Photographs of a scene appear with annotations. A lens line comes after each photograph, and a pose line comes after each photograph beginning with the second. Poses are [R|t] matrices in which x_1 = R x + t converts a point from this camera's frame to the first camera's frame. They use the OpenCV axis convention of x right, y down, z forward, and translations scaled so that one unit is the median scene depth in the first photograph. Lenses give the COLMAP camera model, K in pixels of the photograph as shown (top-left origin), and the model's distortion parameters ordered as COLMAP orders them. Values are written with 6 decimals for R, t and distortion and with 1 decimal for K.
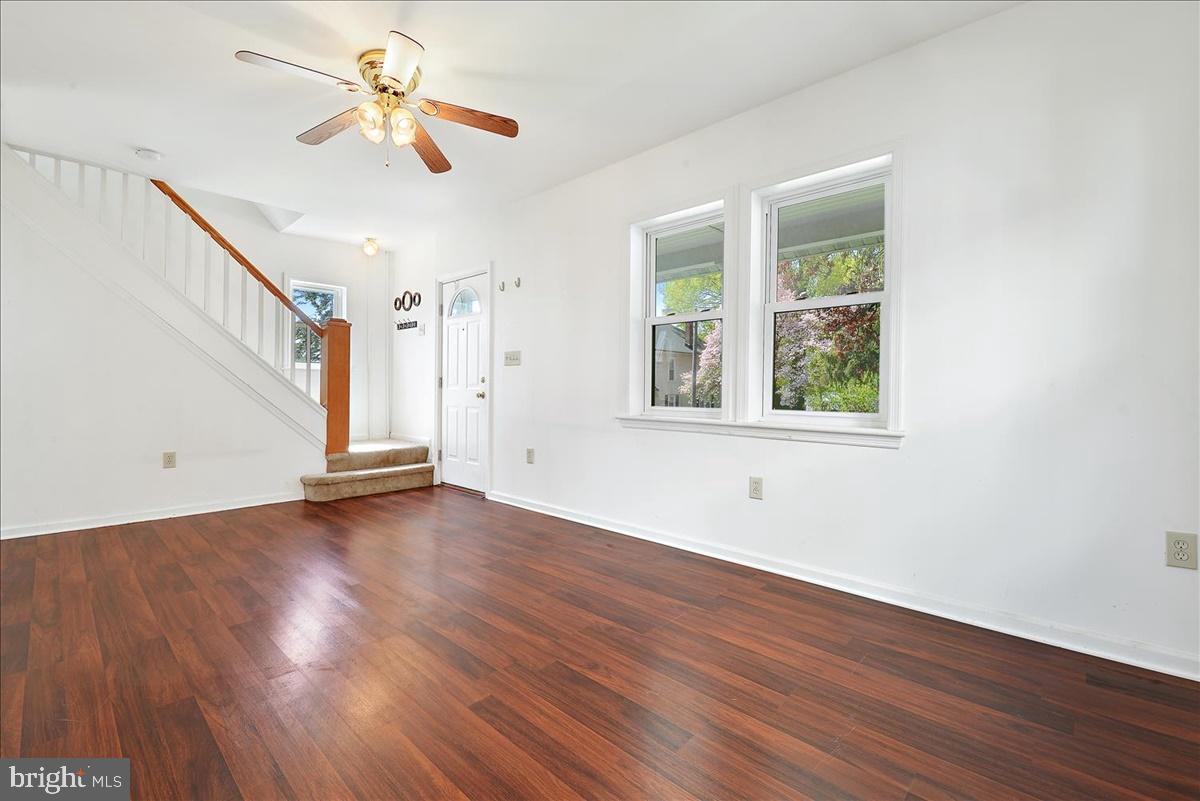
lens RADIAL K [[519.1, 0, 579.7], [0, 519.1, 395.2], [0, 0, 1]] dist [-0.005574, -0.002411]
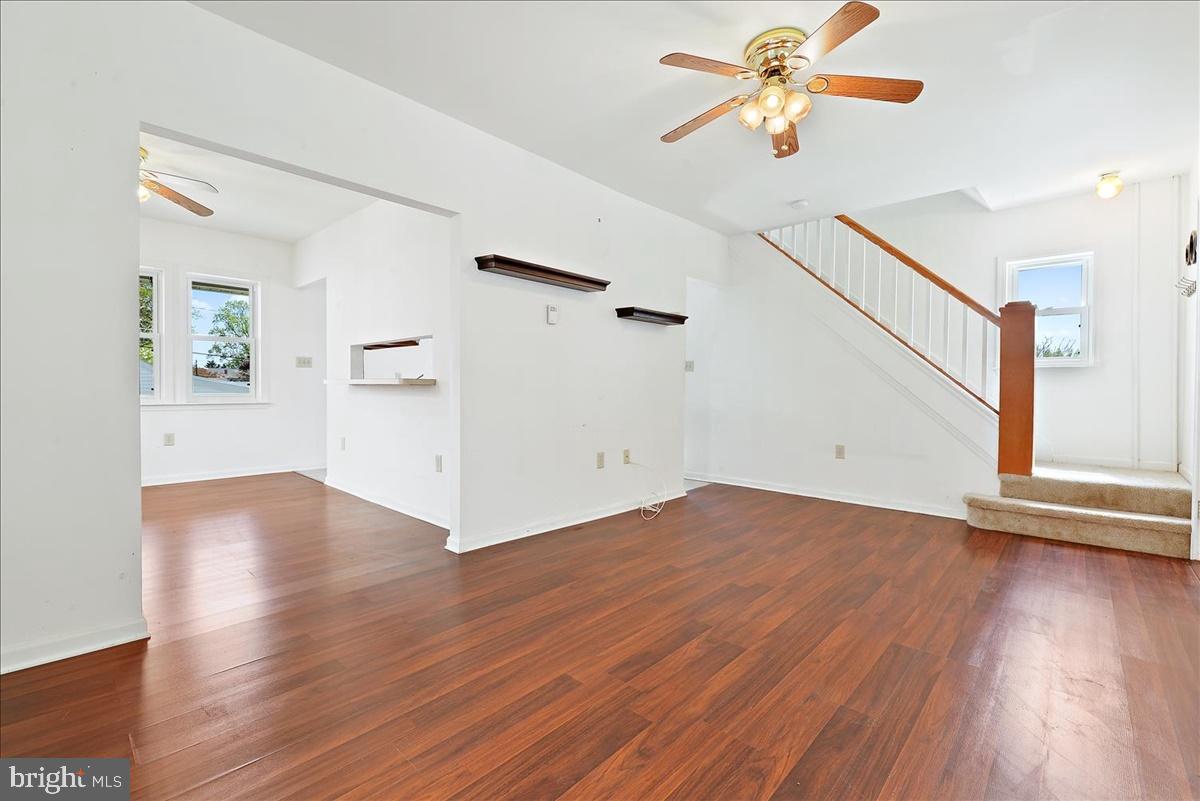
lens RADIAL K [[519.1, 0, 596.6], [0, 519.1, 396.6], [0, 0, 1]] dist [-0.005574, -0.002411]
pose [[0.010181, 0.013188, -0.999861, 0.384405], [-0.018652, 0.999742, 0.012997, -0.004324], [0.999774, 0.018517, 0.010424, 0.451024]]
